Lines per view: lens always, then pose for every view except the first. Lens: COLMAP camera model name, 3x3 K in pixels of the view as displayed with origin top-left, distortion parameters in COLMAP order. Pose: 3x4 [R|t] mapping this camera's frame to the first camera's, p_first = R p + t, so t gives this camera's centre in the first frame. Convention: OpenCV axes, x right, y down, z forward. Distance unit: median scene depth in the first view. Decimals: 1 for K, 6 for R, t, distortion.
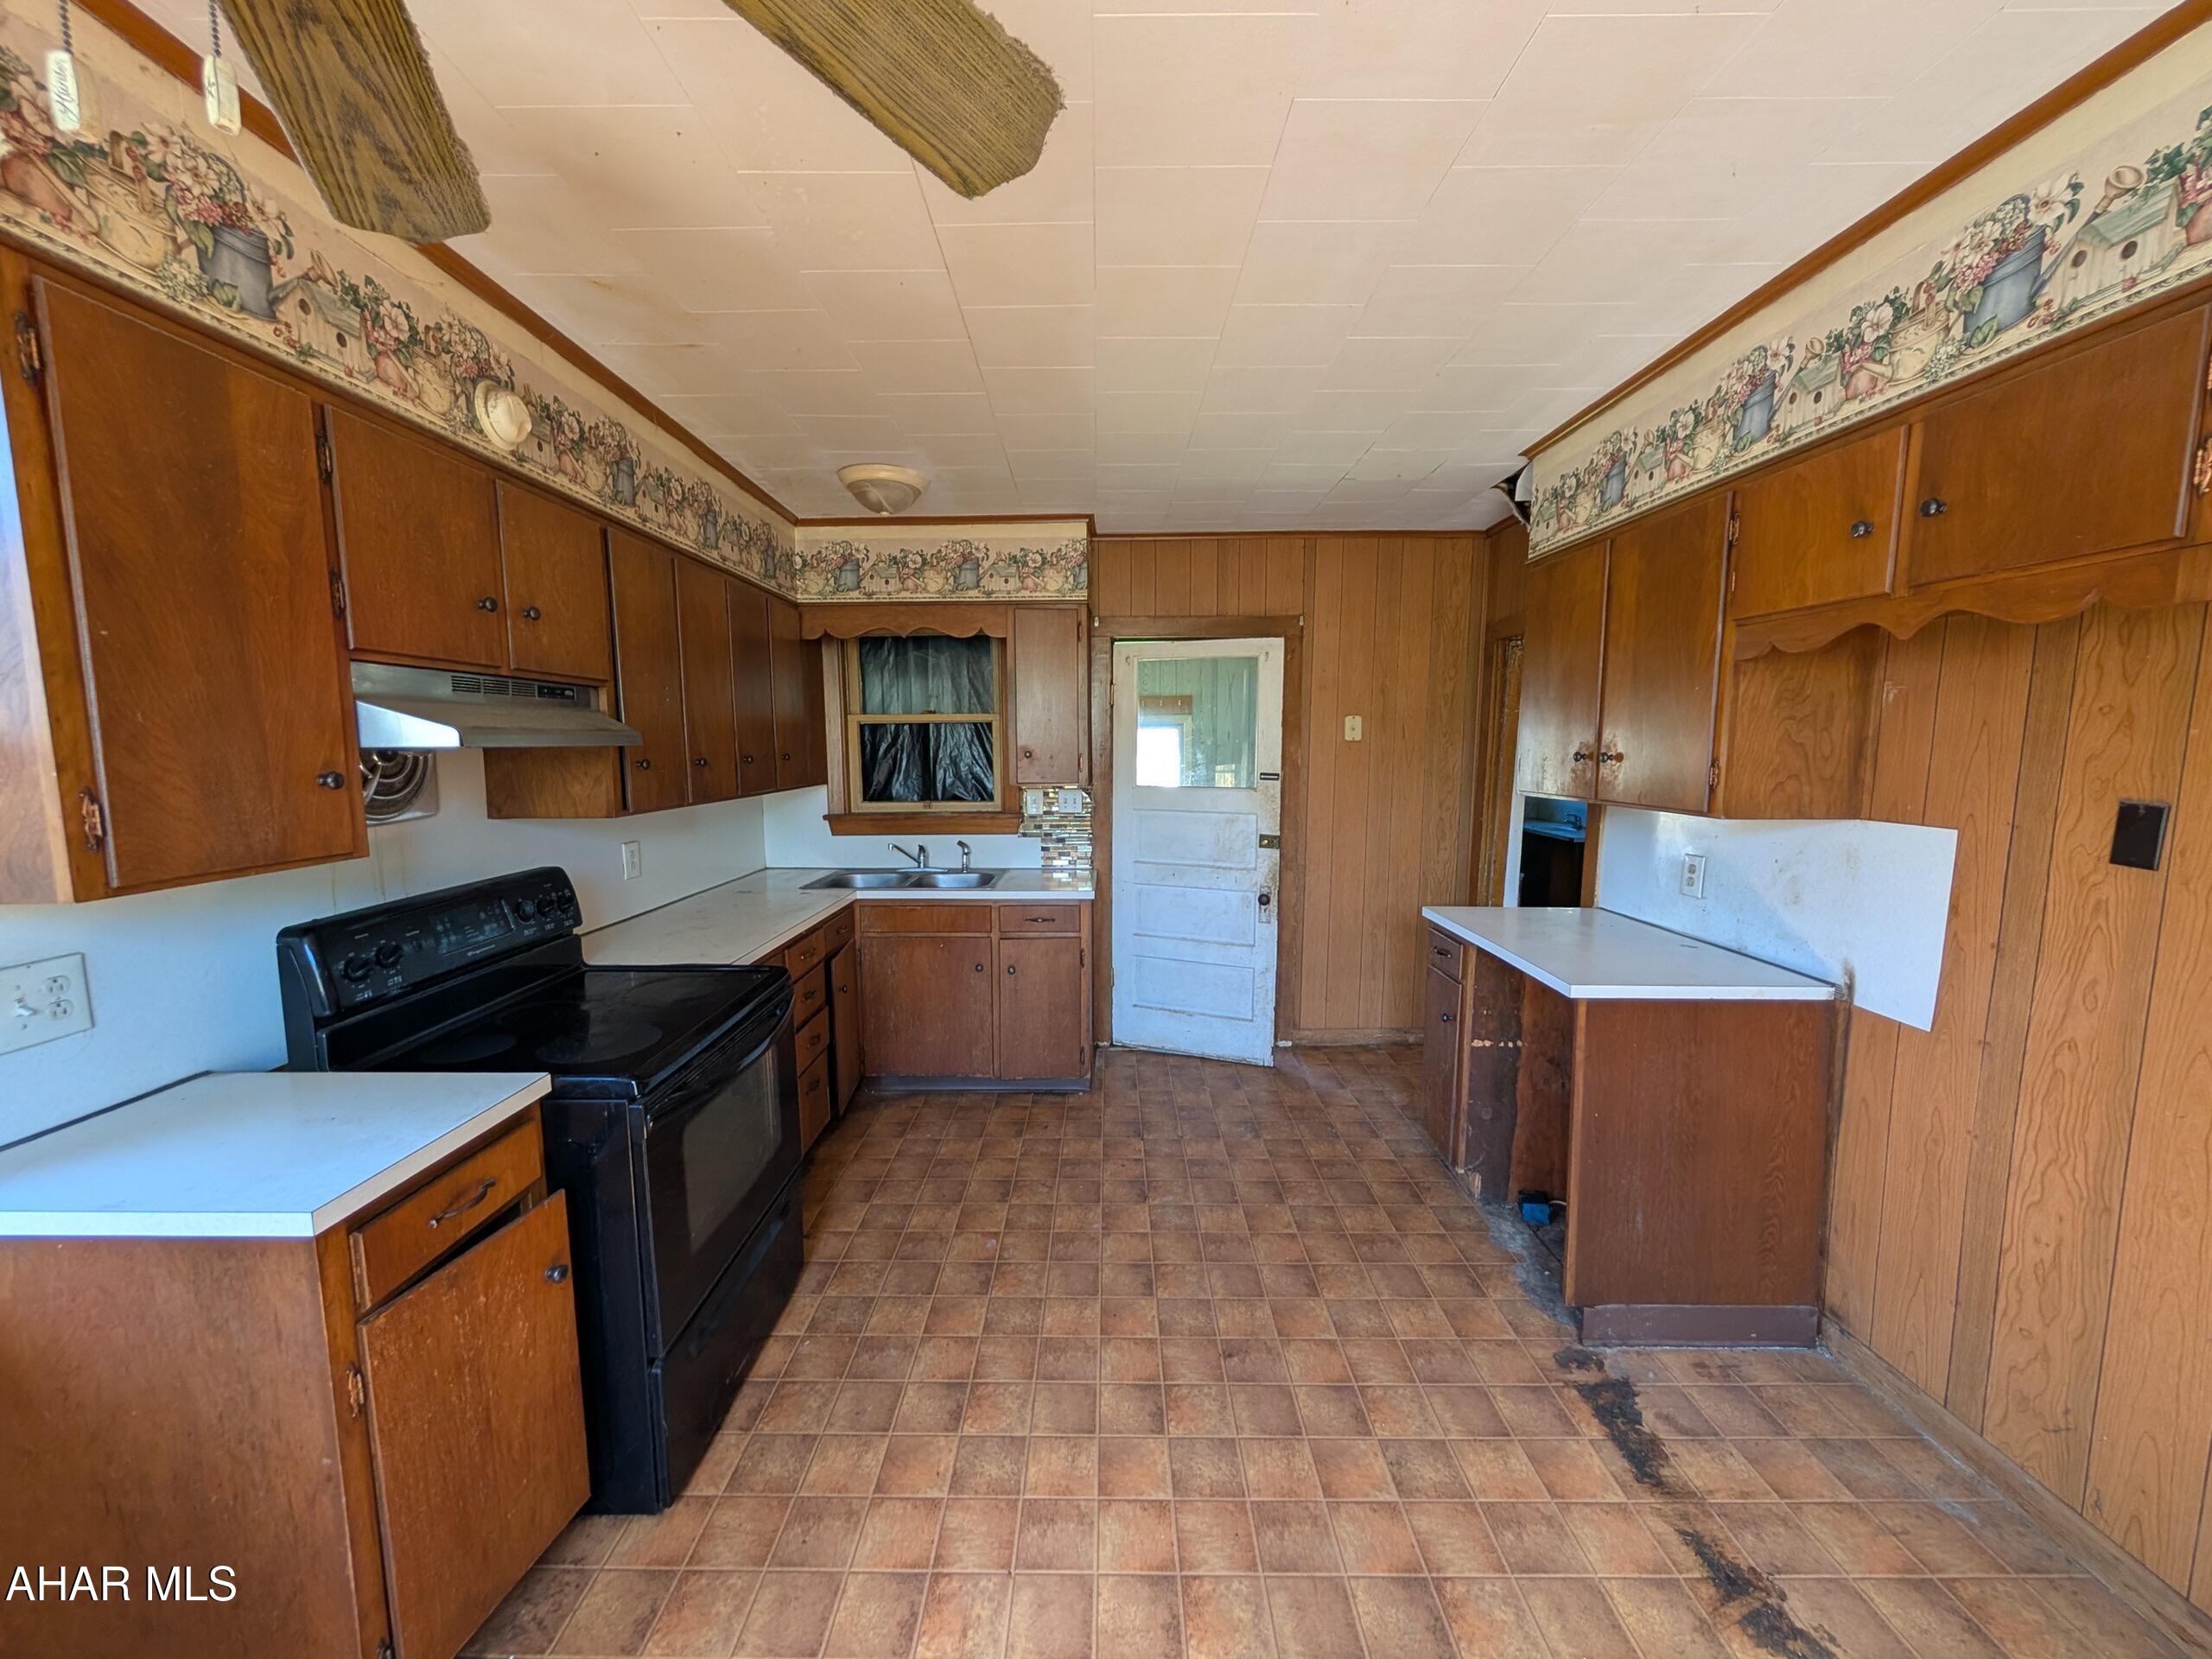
lens RADIAL K [[834.2, 0, 1101.3], [0, 834.2, 835.1], [0, 0, 1]] dist [-0.001357, 0.000330]
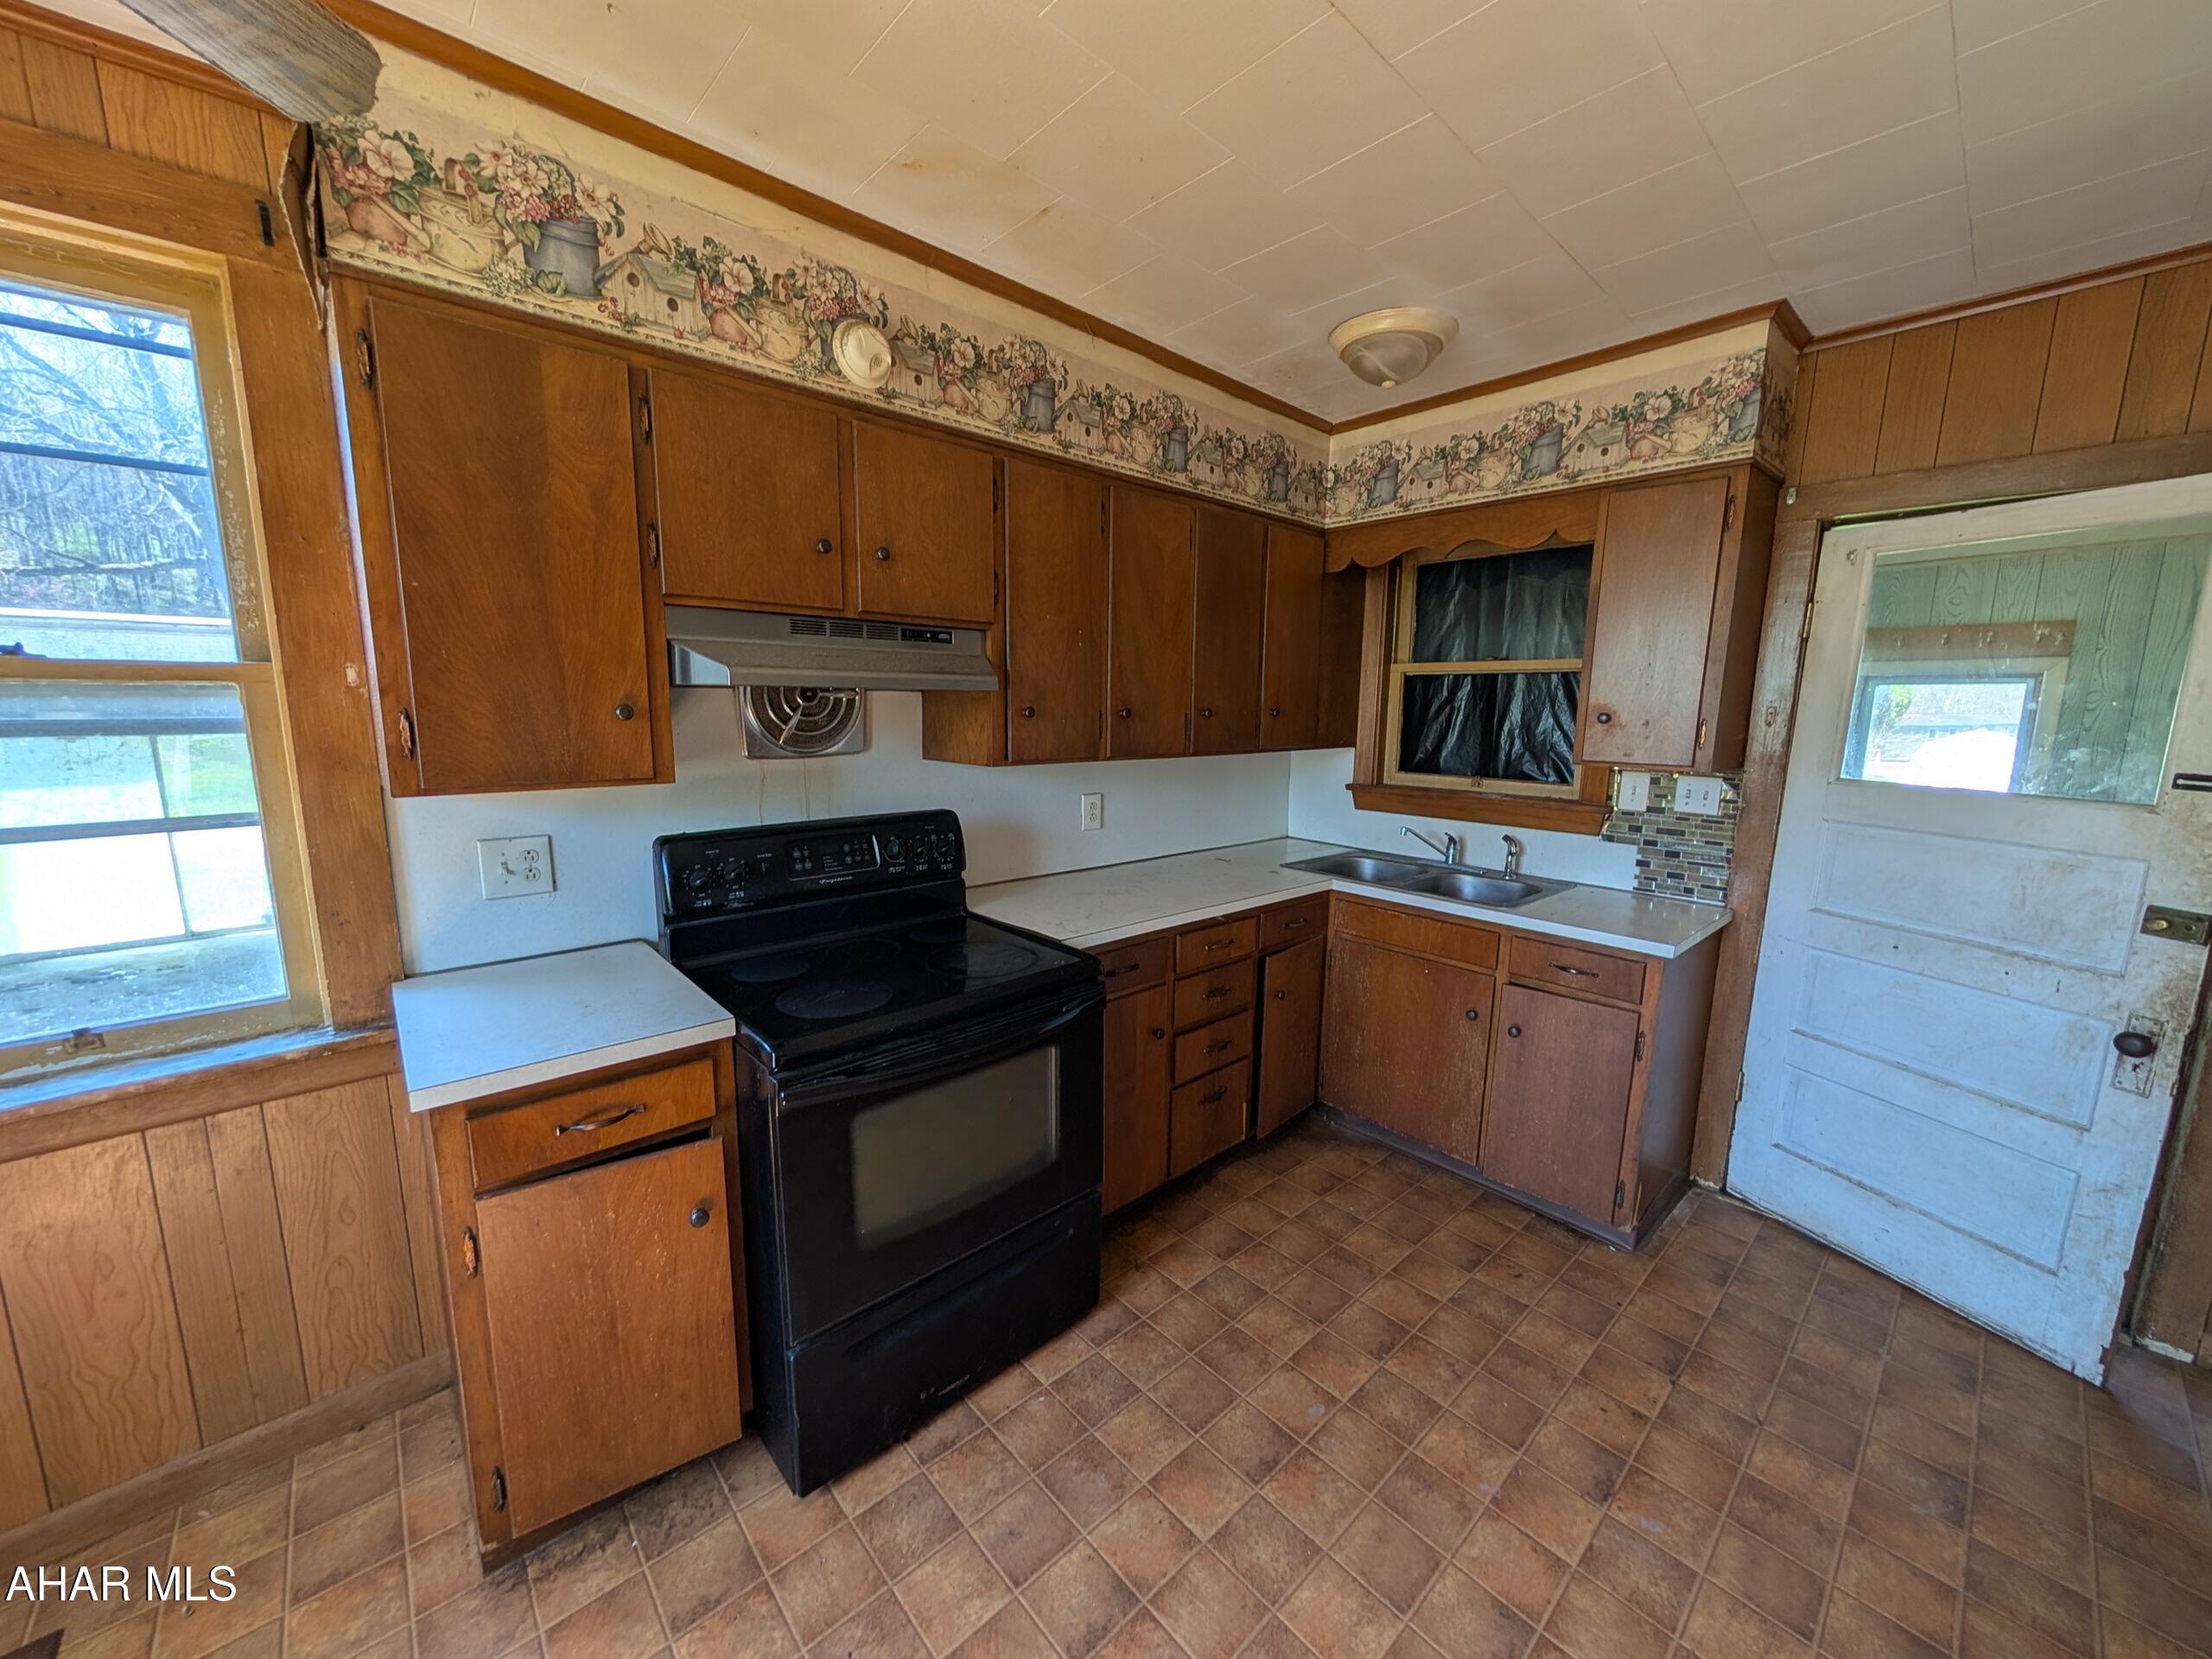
lens RADIAL K [[834.2, 0, 1101.3], [0, 834.2, 835.1], [0, 0, 1]] dist [-0.001357, 0.000330]
pose [[0.674901, 0.130952, -0.726196, 0.247406], [-0.098617, 0.991306, 0.087107, -0.043945], [0.731289, 0.012827, 0.681947, 0.492968]]
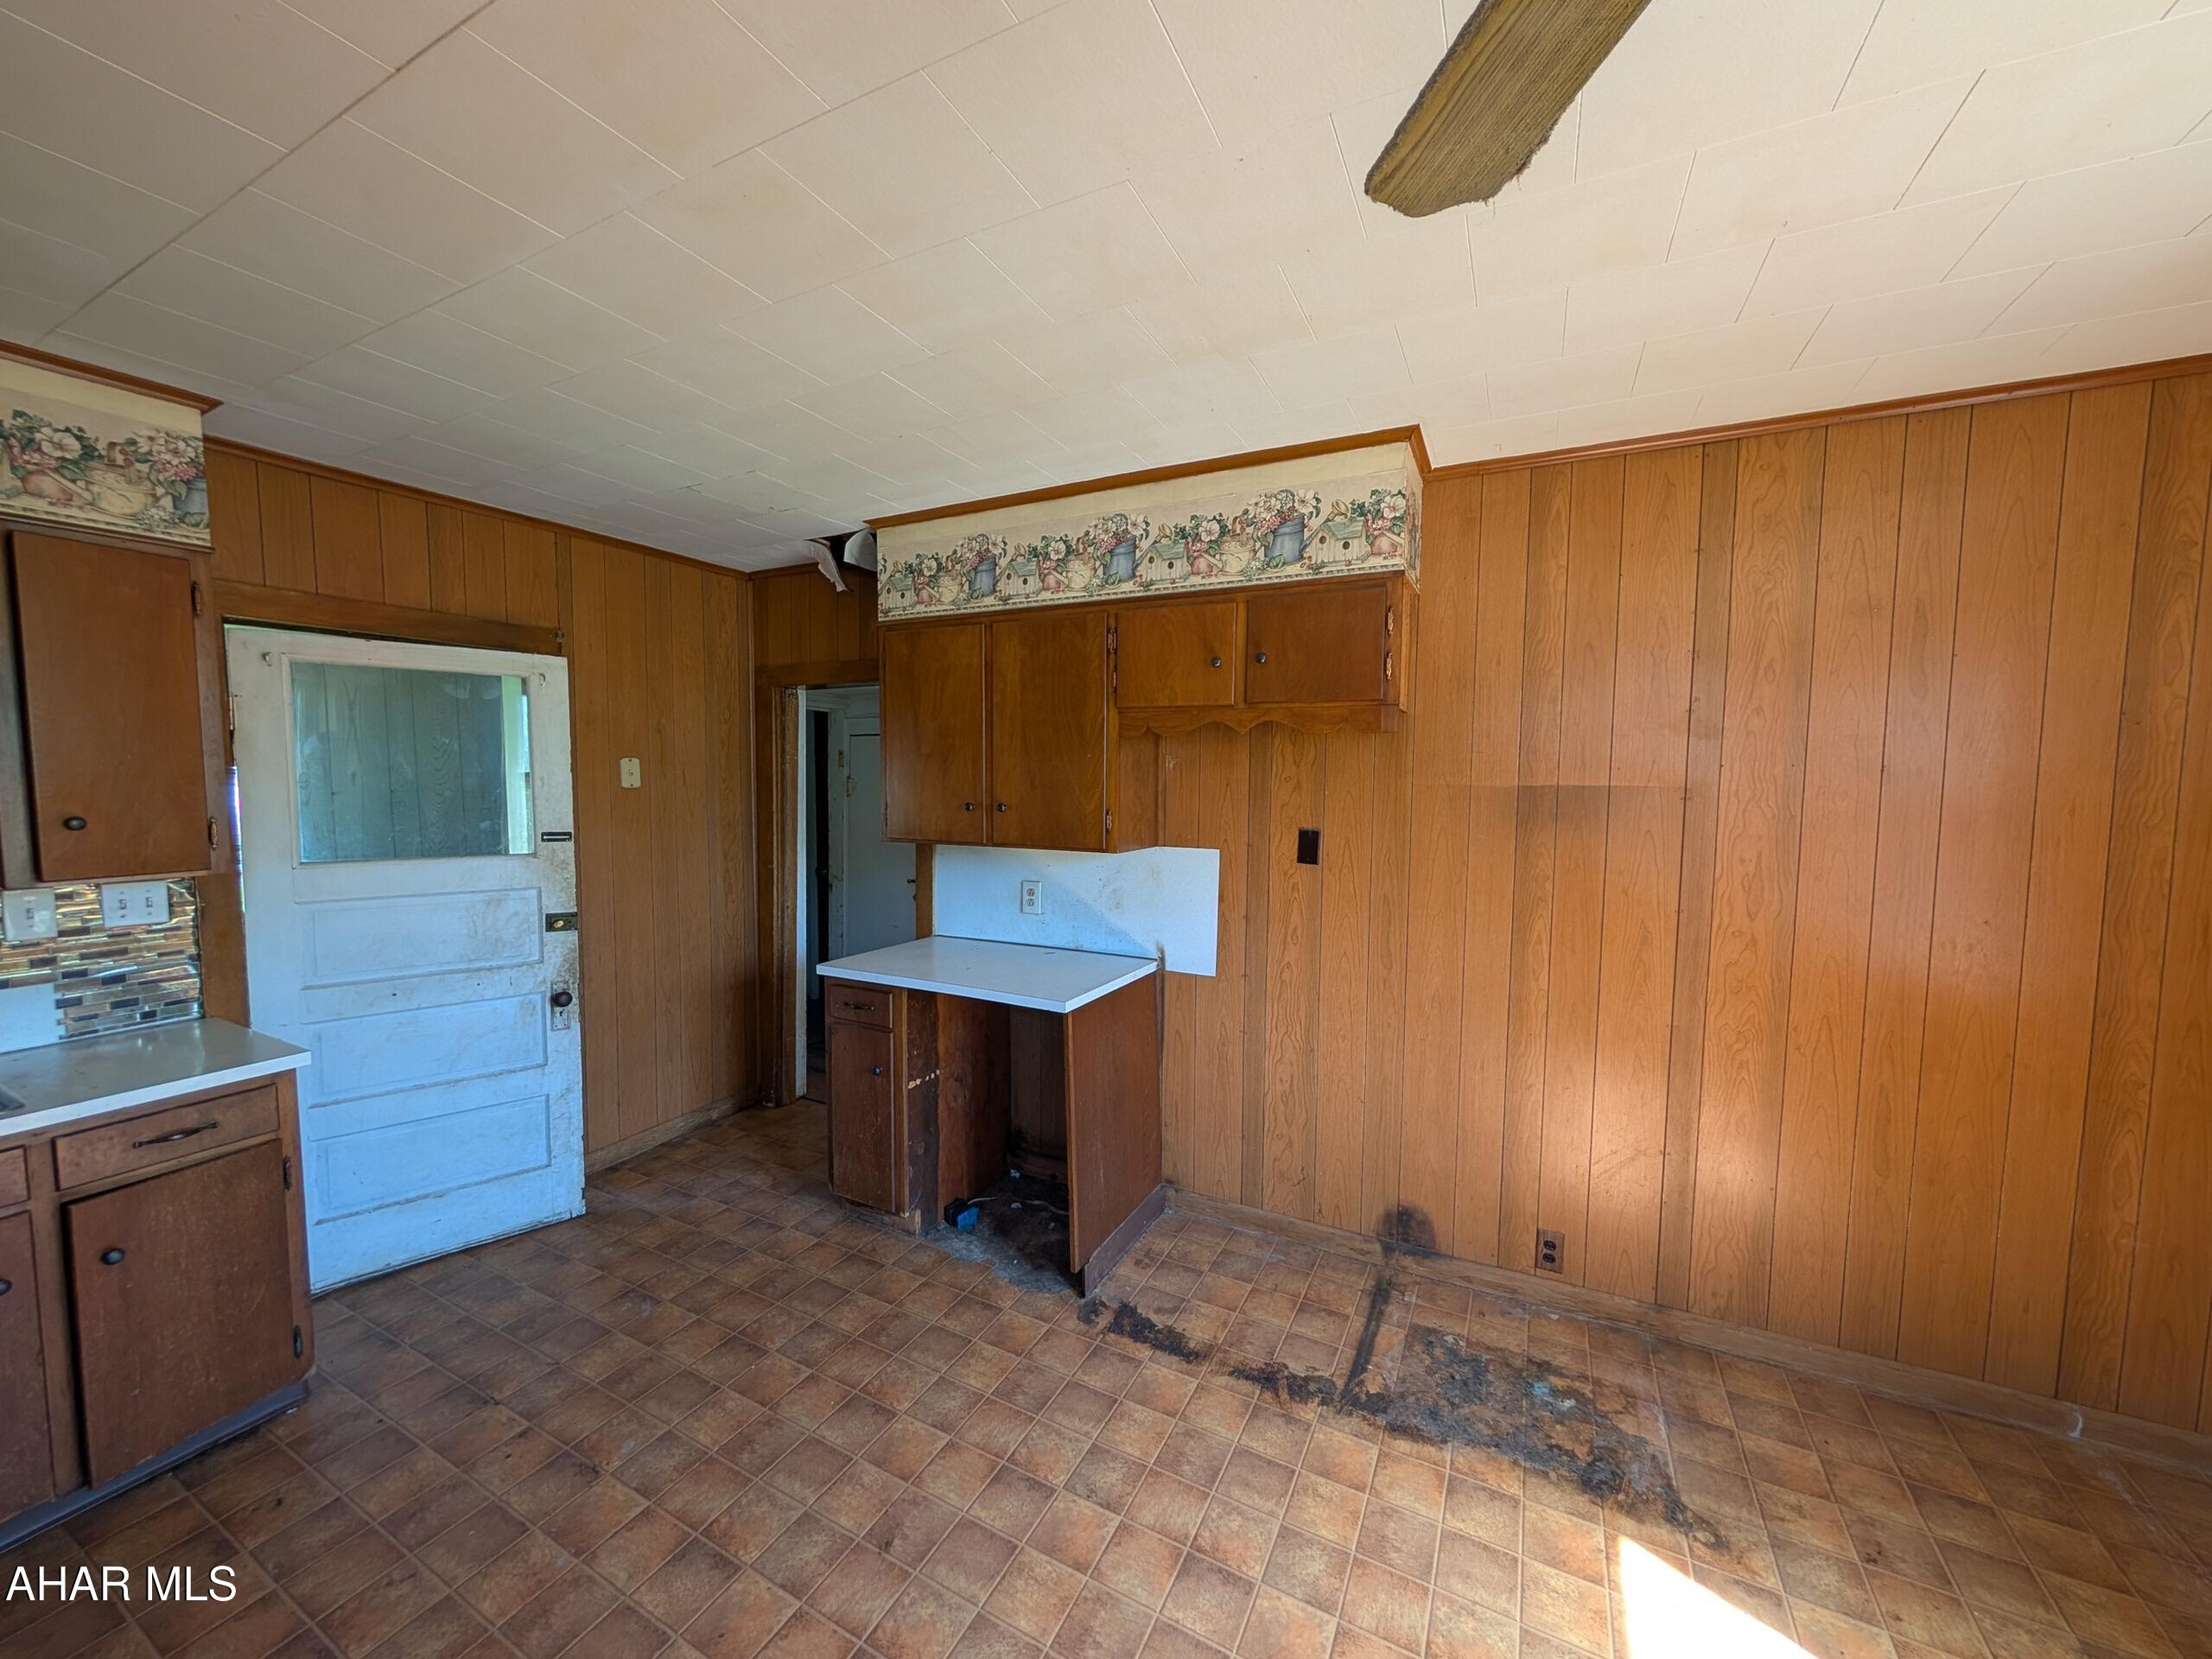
lens RADIAL K [[834.2, 0, 1101.3], [0, 834.2, 835.1], [0, 0, 1]] dist [-0.001357, 0.000330]
pose [[0.458810, -0.059968, 0.886509, -0.465612], [0.092555, 0.995518, 0.019441, -0.077718], [-0.883701, 0.073131, 0.462304, 0.400423]]
